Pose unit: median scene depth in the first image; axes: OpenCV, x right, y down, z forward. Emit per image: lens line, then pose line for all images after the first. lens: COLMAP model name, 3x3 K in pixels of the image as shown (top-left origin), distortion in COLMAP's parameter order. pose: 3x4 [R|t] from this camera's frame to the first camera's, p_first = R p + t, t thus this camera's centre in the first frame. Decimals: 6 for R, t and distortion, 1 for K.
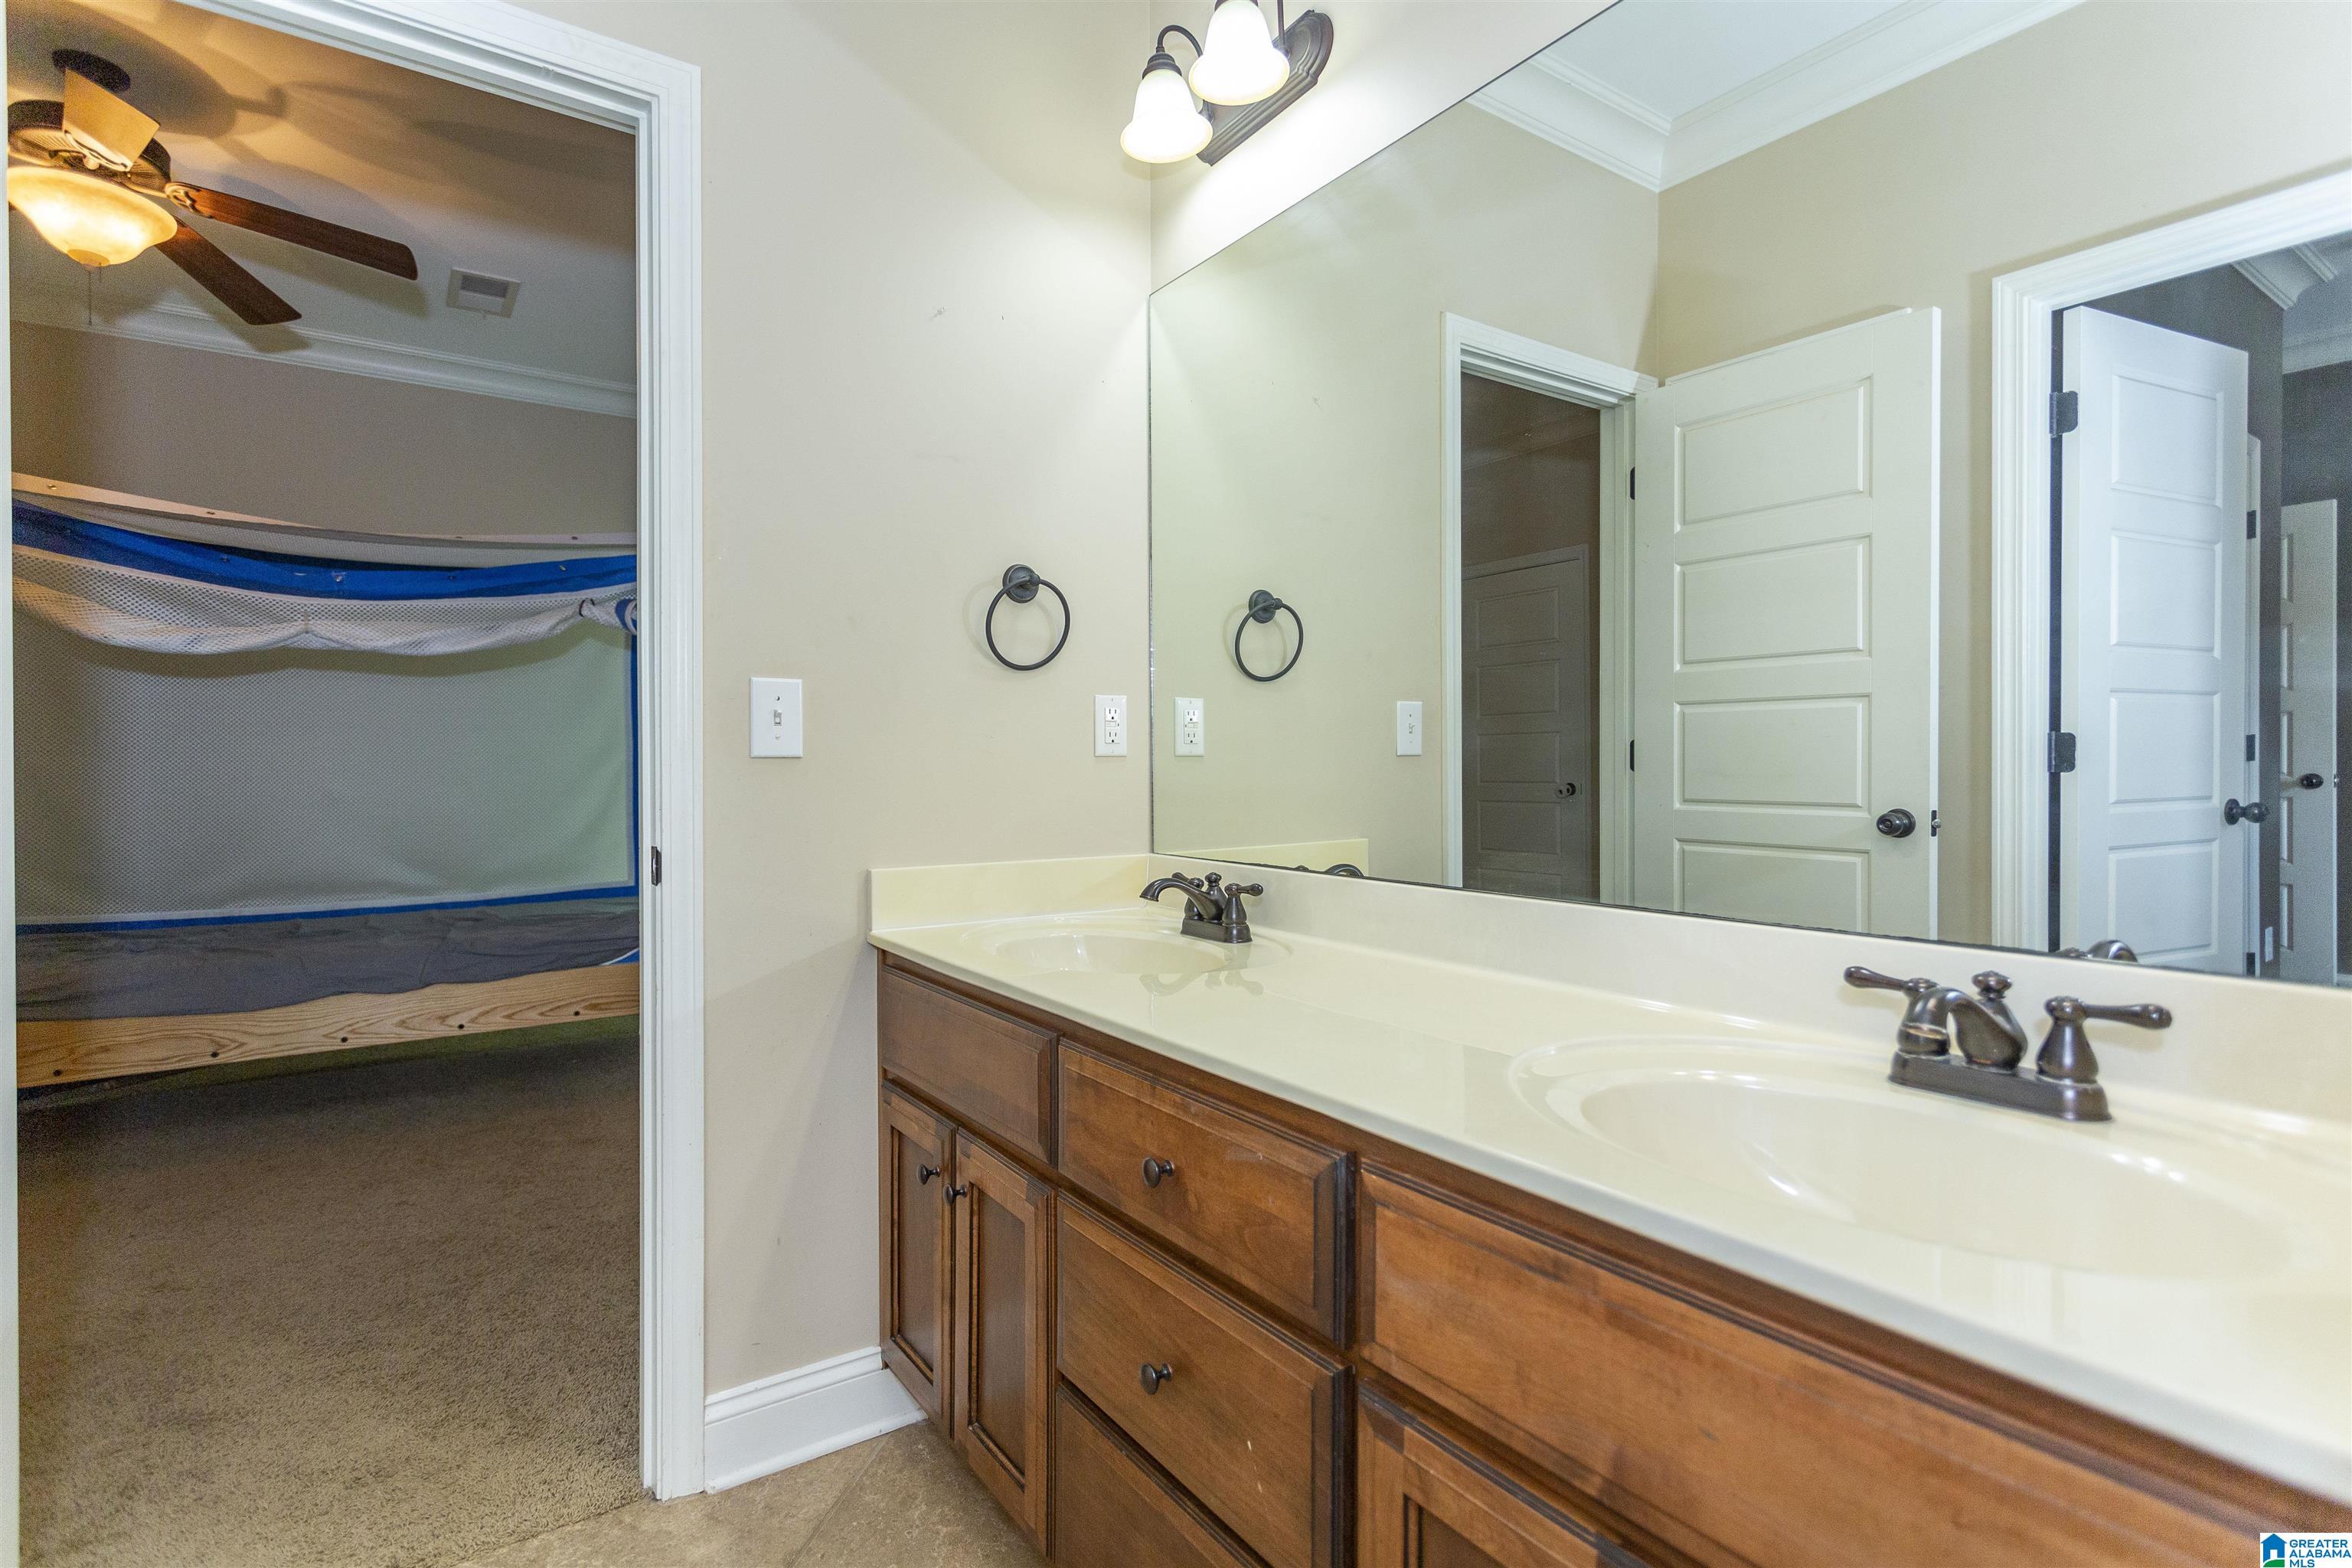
lens RADIAL K [[1121.8, 0, 1157.1], [0, 1121.8, 769.2], [0, 0, 1]] dist [0.002309, 0.000846]
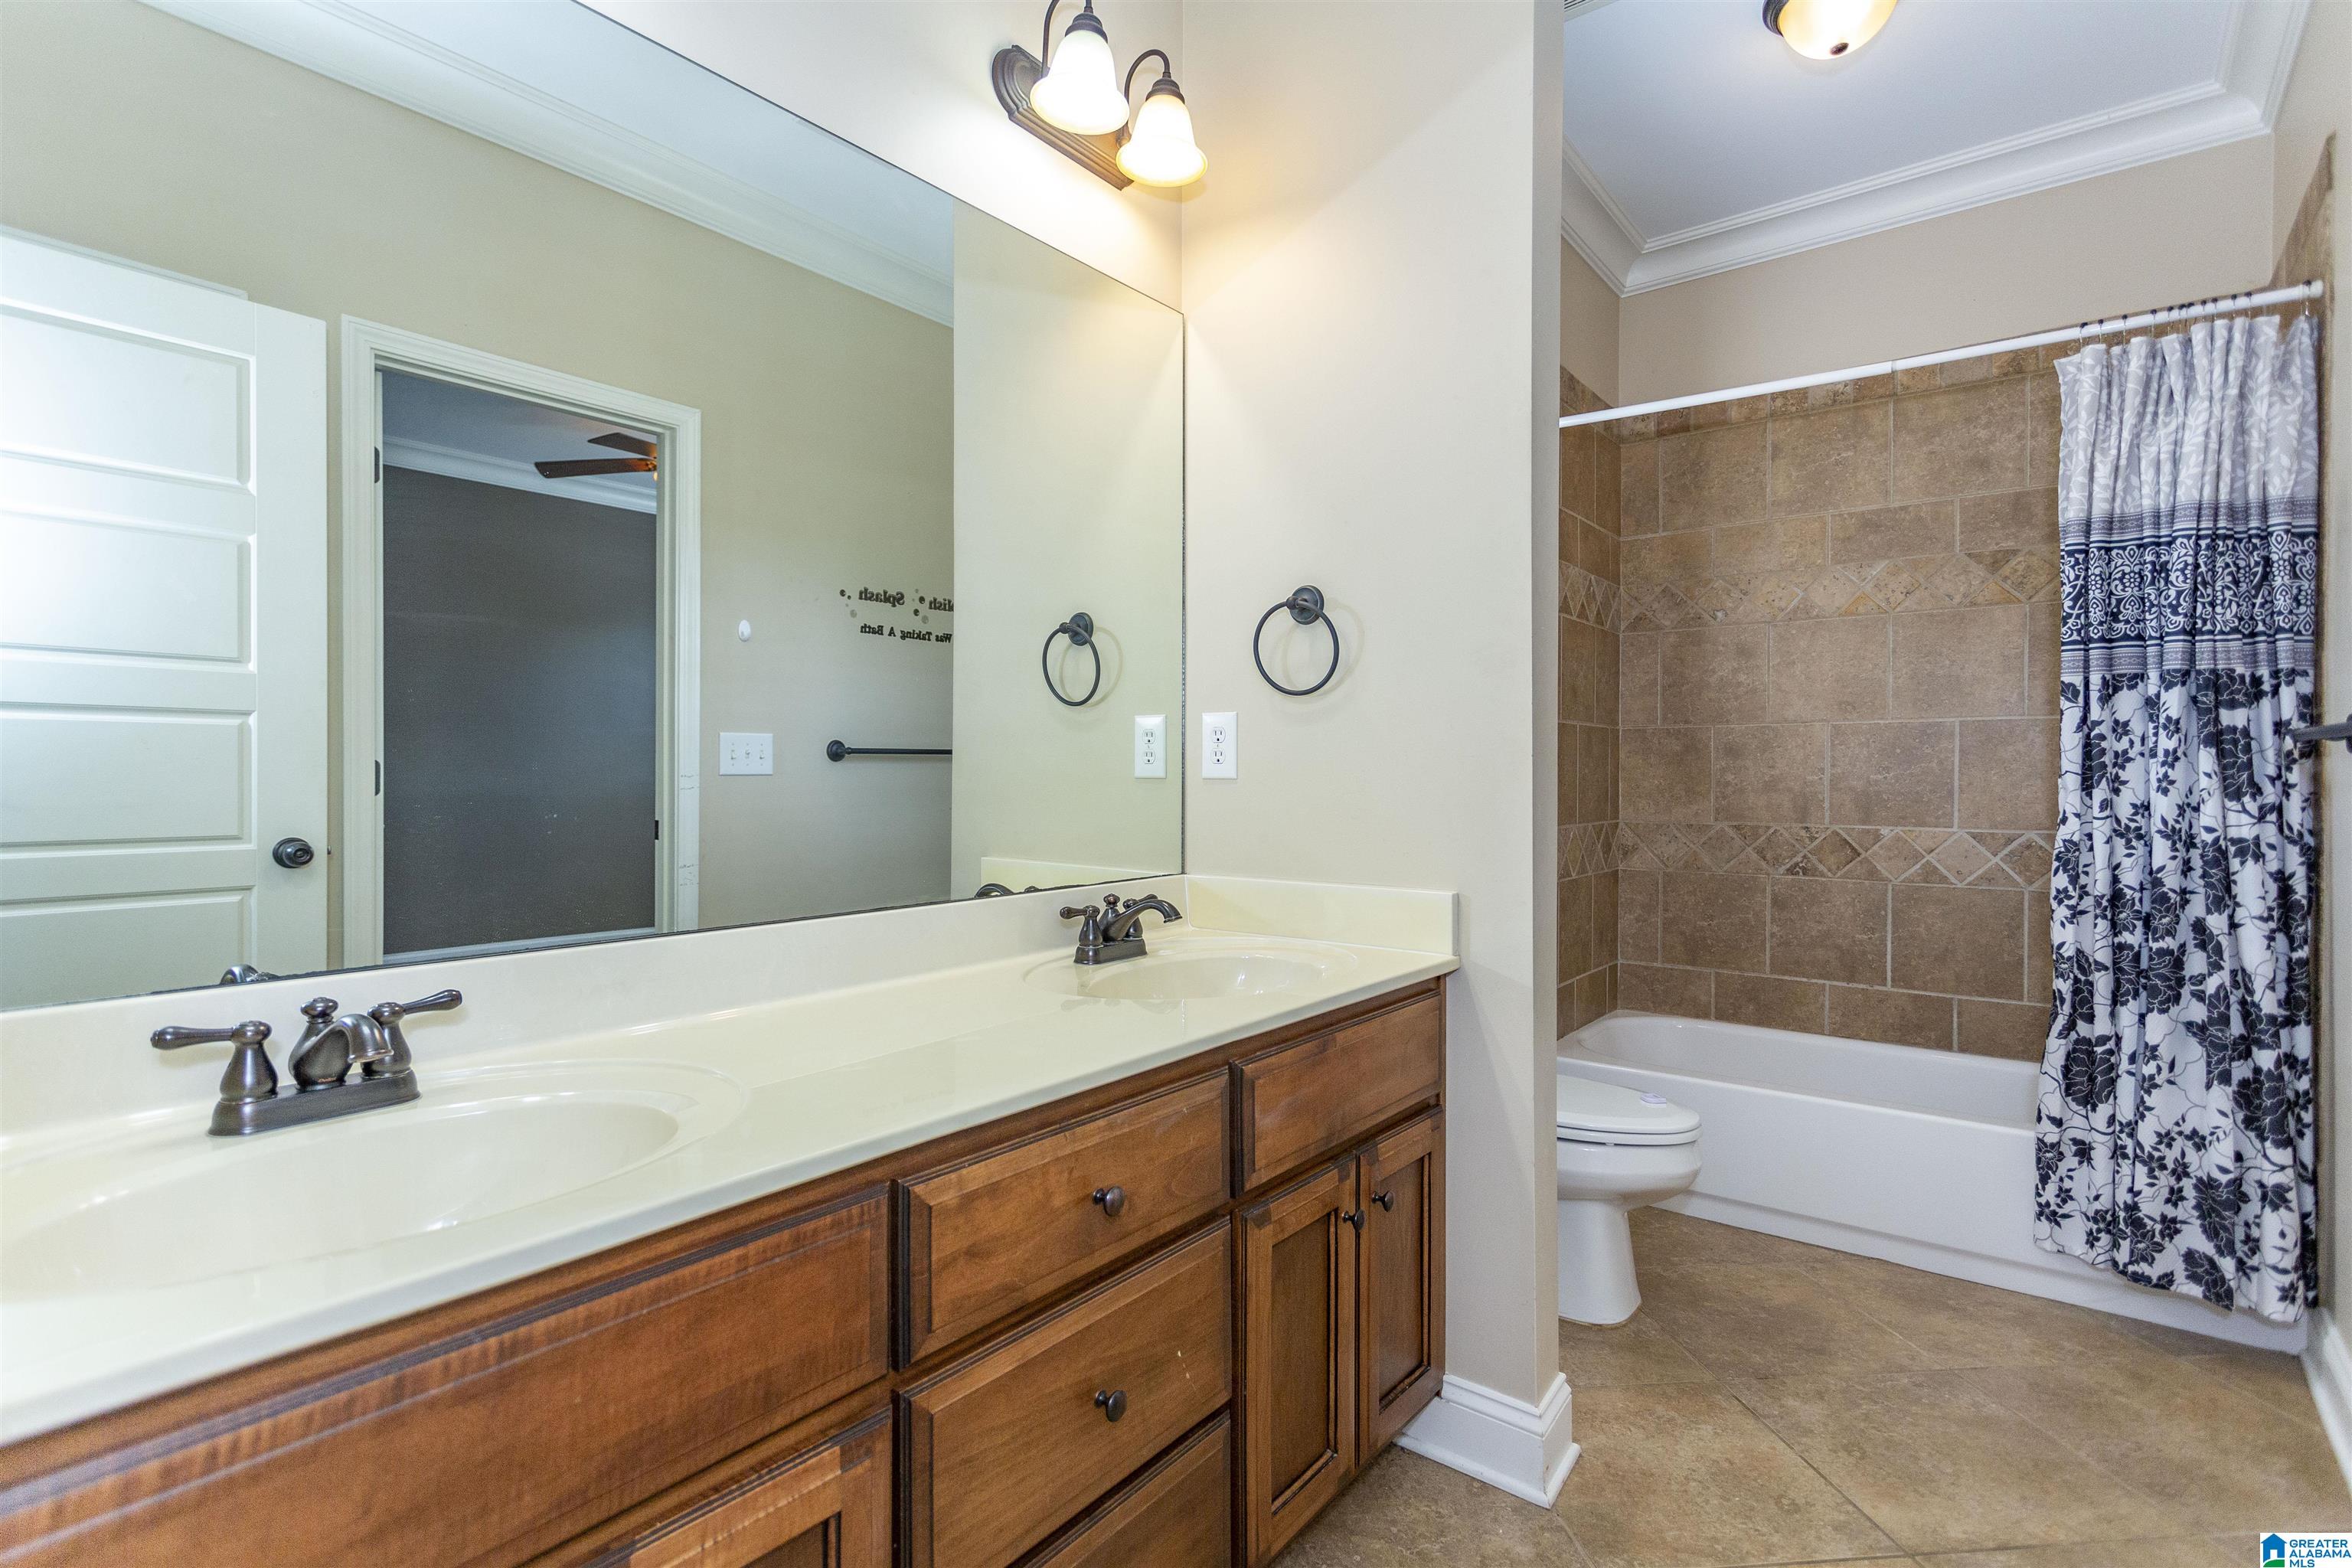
lens RADIAL K [[1121.8, 0, 1157.1], [0, 1121.8, 769.2], [0, 0, 1]] dist [0.002309, 0.000846]
pose [[-0.288555, 0.007323, 0.957435, -1.031548], [0.007840, 0.999955, -0.005285, -0.025930], [-0.957431, 0.005982, -0.288599, 1.307494]]
